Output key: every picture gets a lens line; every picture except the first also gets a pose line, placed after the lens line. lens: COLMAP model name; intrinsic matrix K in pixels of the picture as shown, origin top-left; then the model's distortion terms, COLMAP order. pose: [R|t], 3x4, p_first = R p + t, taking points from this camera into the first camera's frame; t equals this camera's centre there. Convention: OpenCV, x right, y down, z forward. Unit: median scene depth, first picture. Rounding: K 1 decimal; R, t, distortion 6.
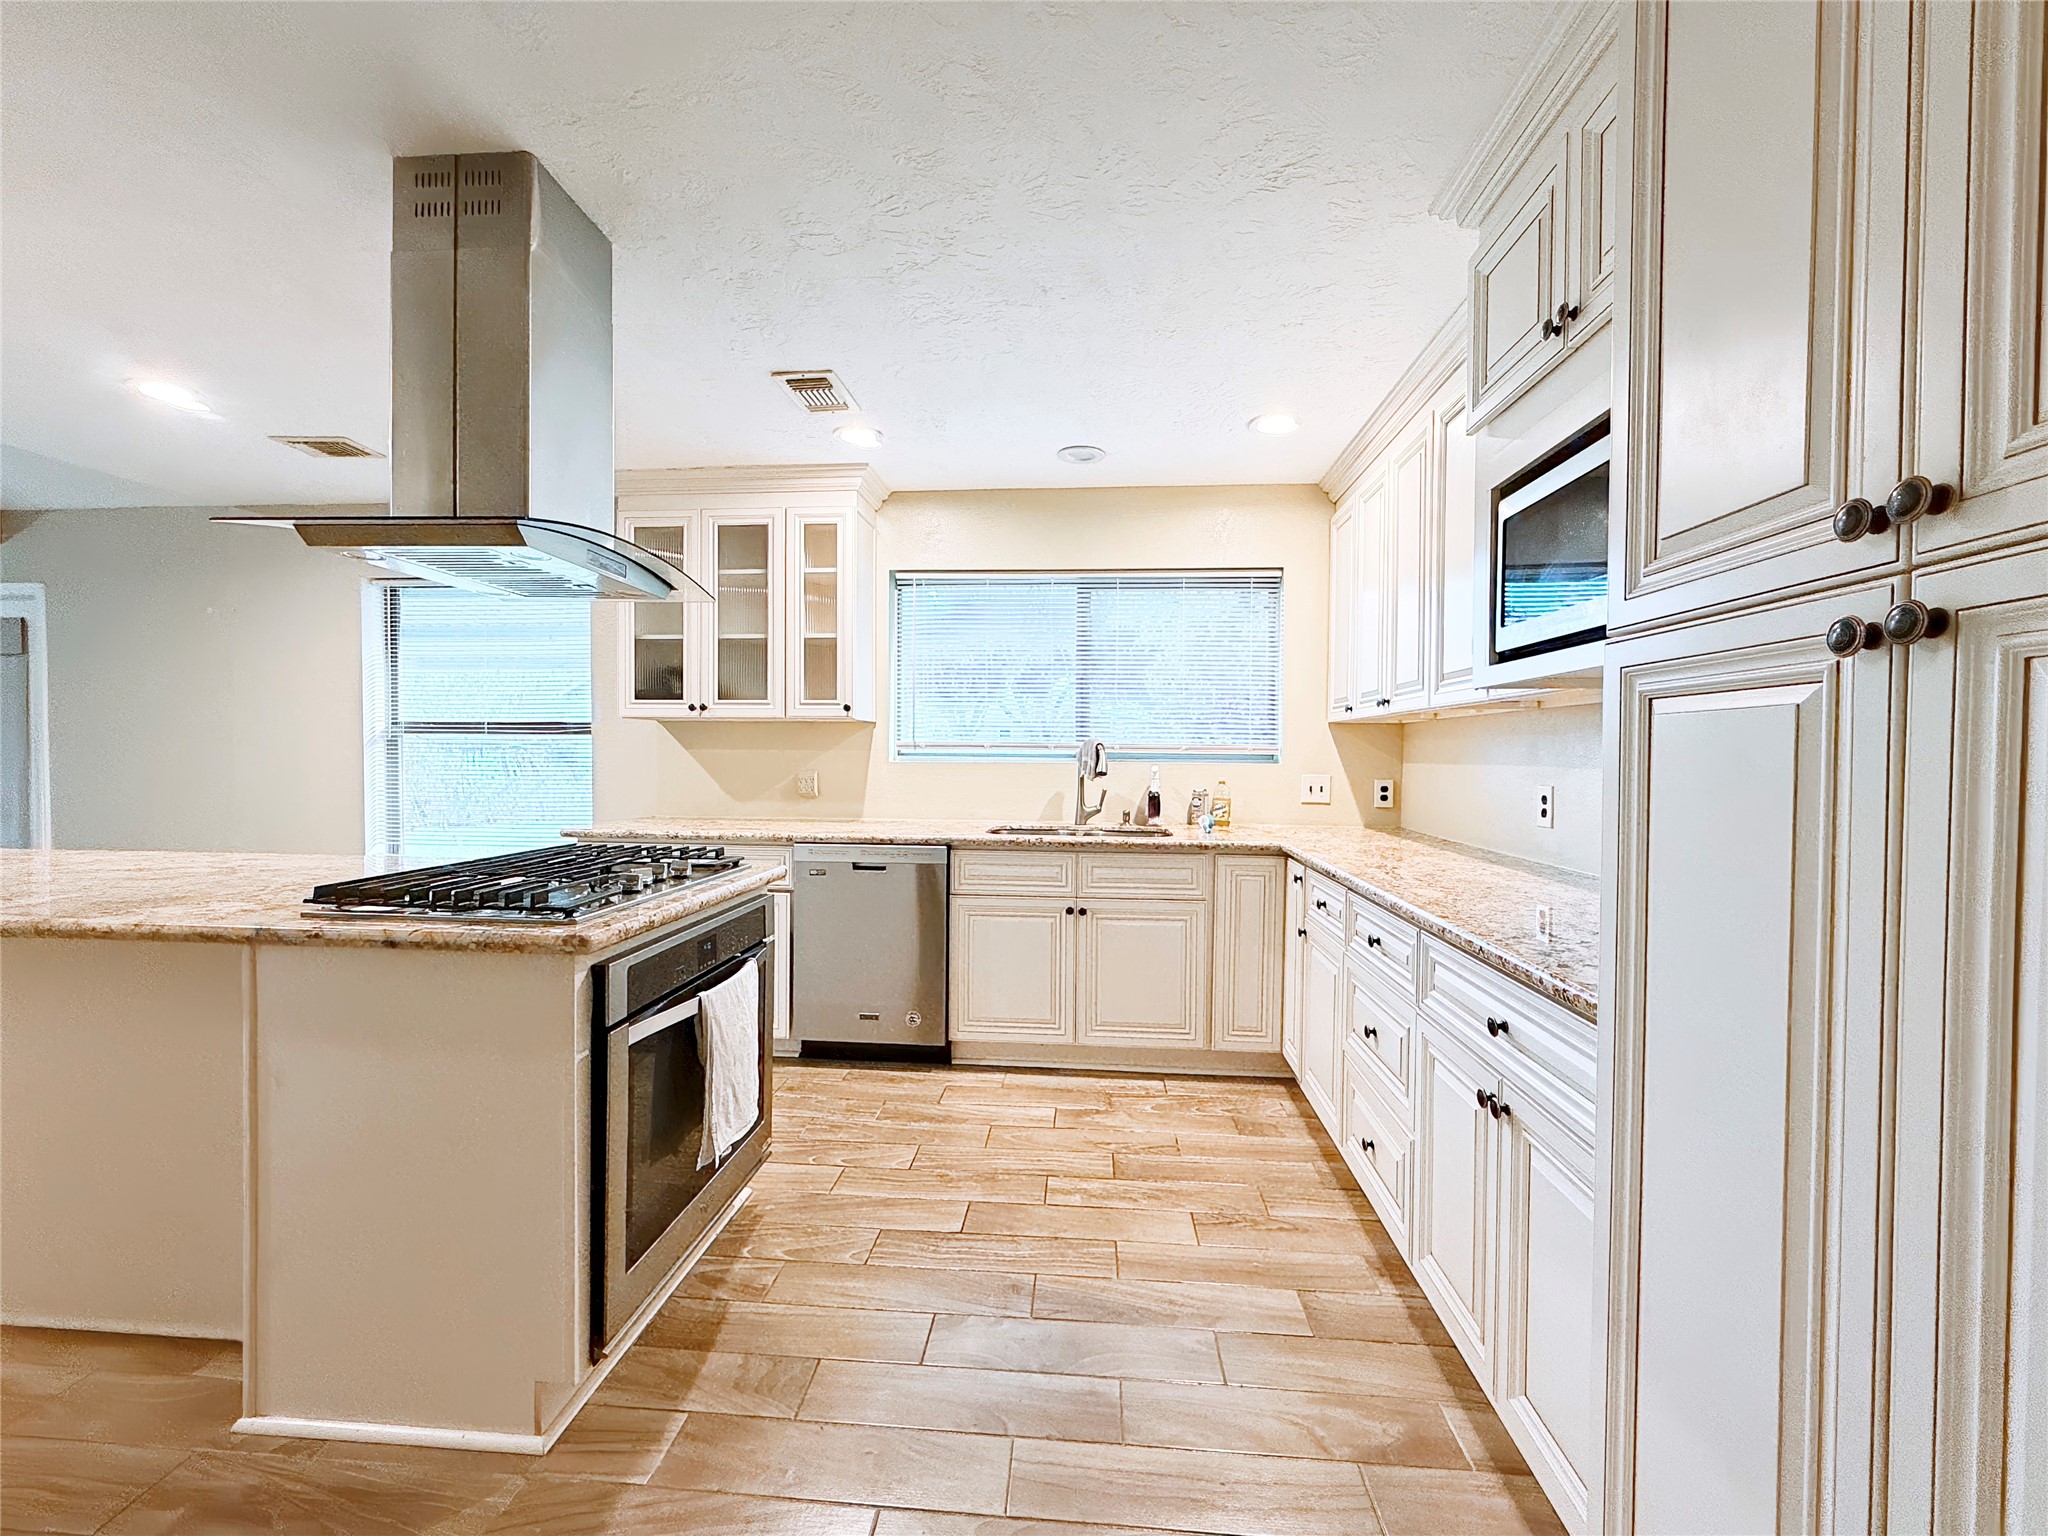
lens RADIAL K [[817.8, 0, 1035.5], [0, 817.8, 763.5], [0, 0, 1]] dist [-0.001369, 0.001374]
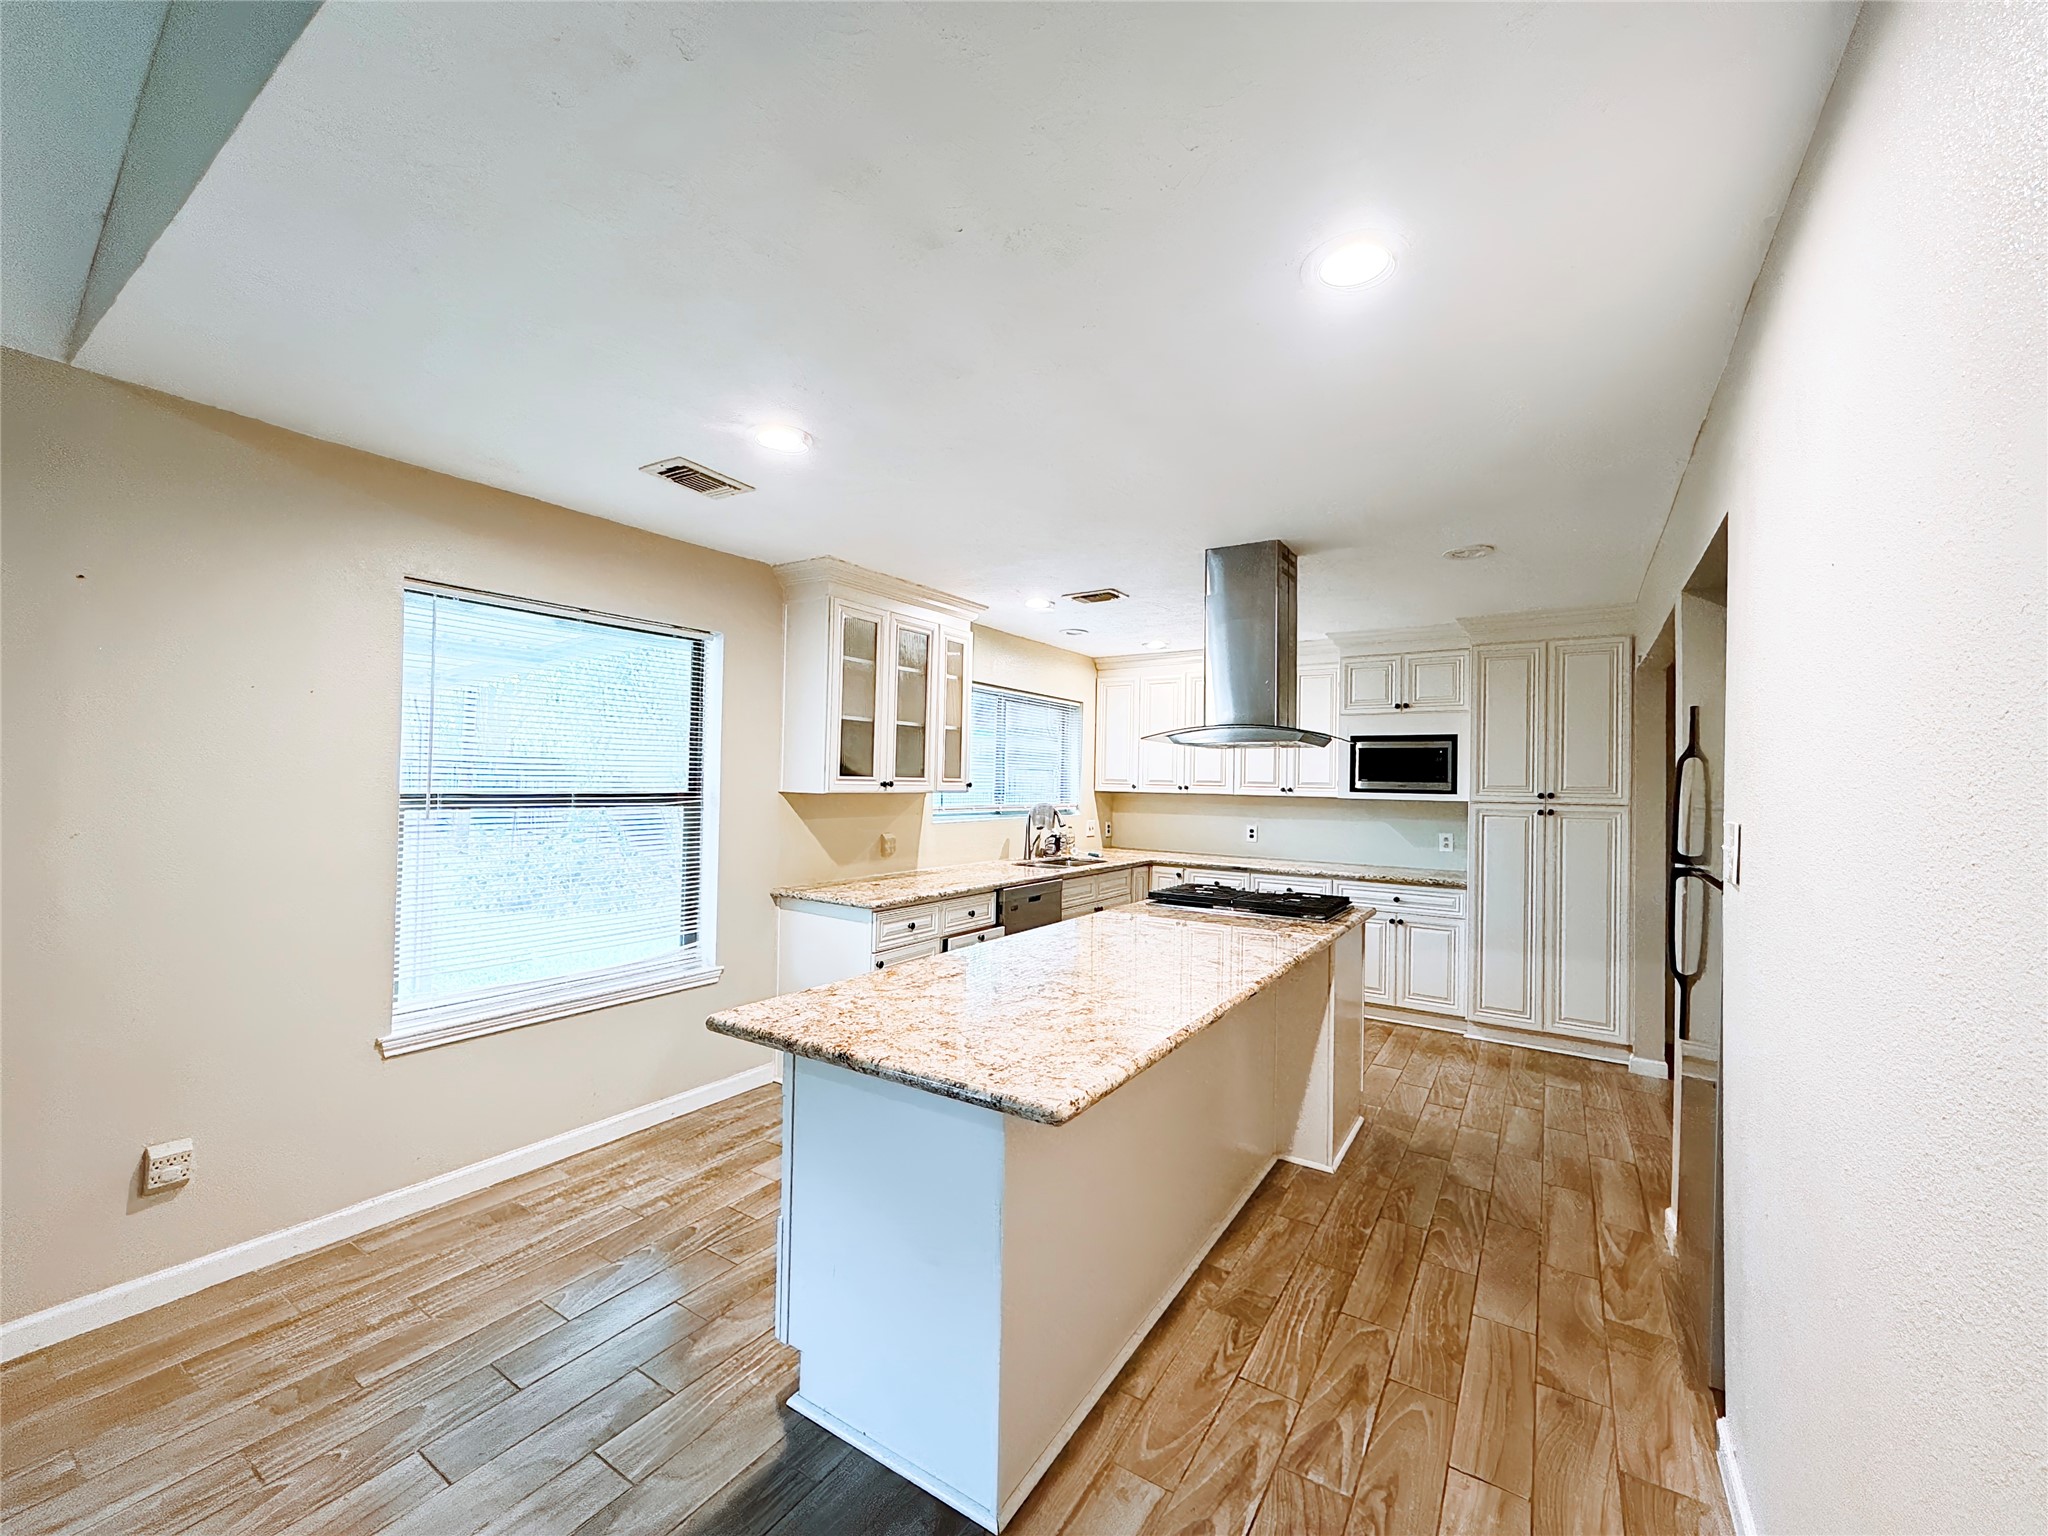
lens RADIAL K [[817.8, 0, 1028.0], [0, 817.8, 773.1], [0, 0, 1]] dist [-0.001369, 0.001374]
pose [[0.482609, 0.012549, 0.875746, -1.333857], [-0.006042, 0.999921, -0.010999, -0.072843], [-0.875815, 0.000017, 0.482647, 0.275696]]
